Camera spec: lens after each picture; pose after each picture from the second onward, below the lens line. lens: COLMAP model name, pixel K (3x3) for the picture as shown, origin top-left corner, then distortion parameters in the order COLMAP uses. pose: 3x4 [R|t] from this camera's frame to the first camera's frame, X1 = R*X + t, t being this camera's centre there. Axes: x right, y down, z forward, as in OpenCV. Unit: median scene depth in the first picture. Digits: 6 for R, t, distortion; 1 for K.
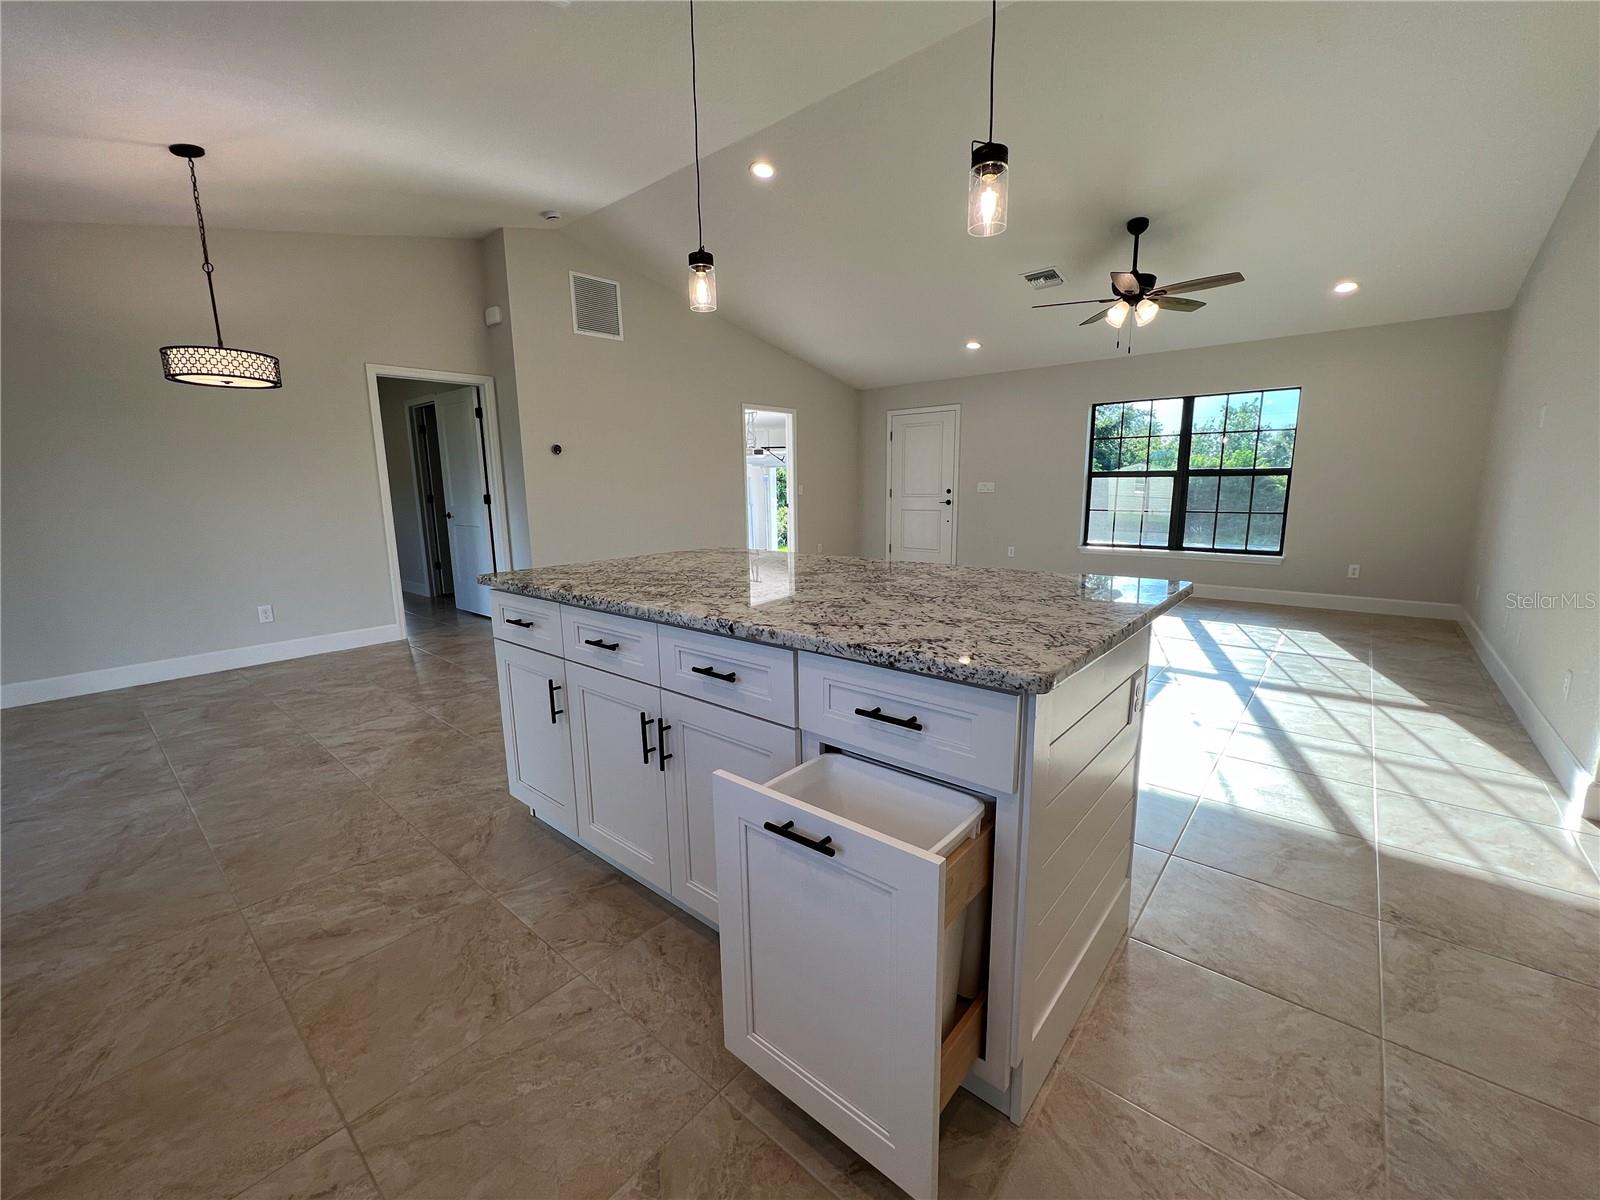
lens RADIAL K [[647.6, 0, 799.1], [0, 647.6, 602.8], [0, 0, 1]] dist [-0.000970, -0.000373]
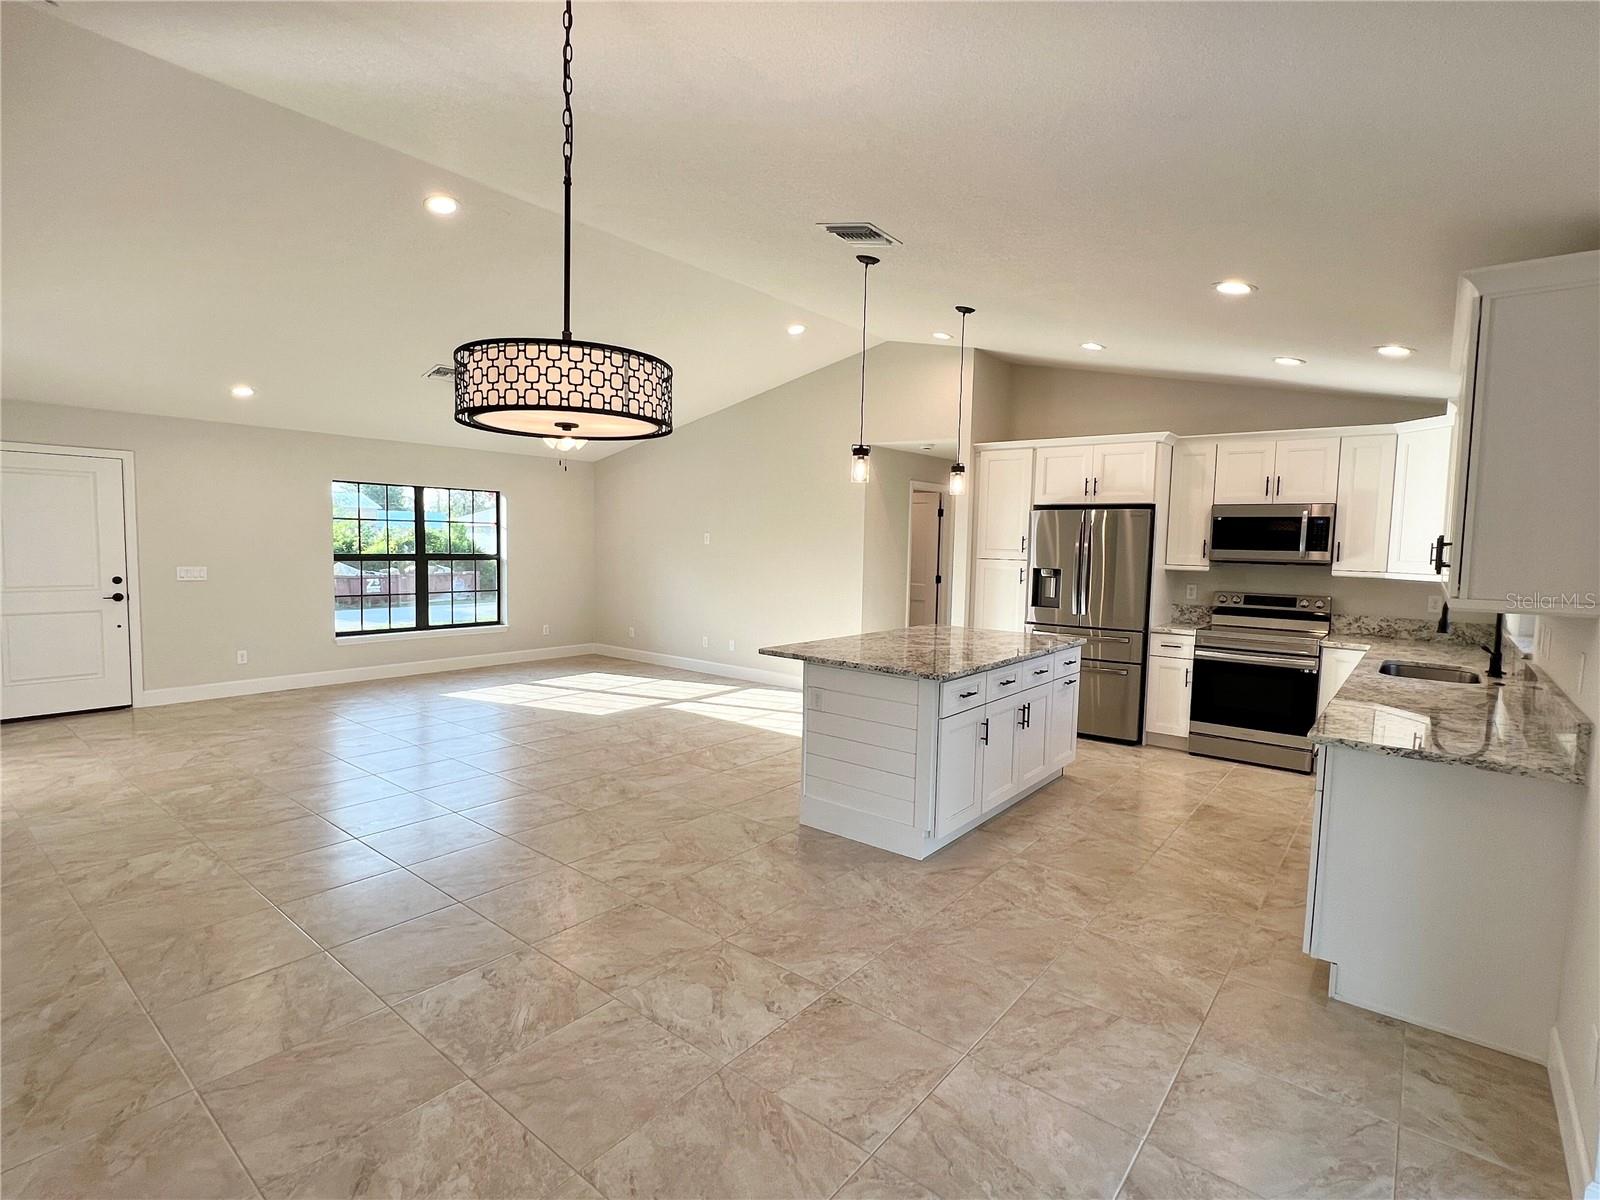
lens RADIAL K [[779.5, 0, 797.2], [0, 779.5, 599.5], [0, 0, 1]] dist [-0.003653, -0.000403]
pose [[-0.026591, -0.061074, 0.997779, -1.425756], [0.162368, 0.984614, 0.064595, -0.237722], [-0.986372, 0.163725, -0.016266, 0.883379]]
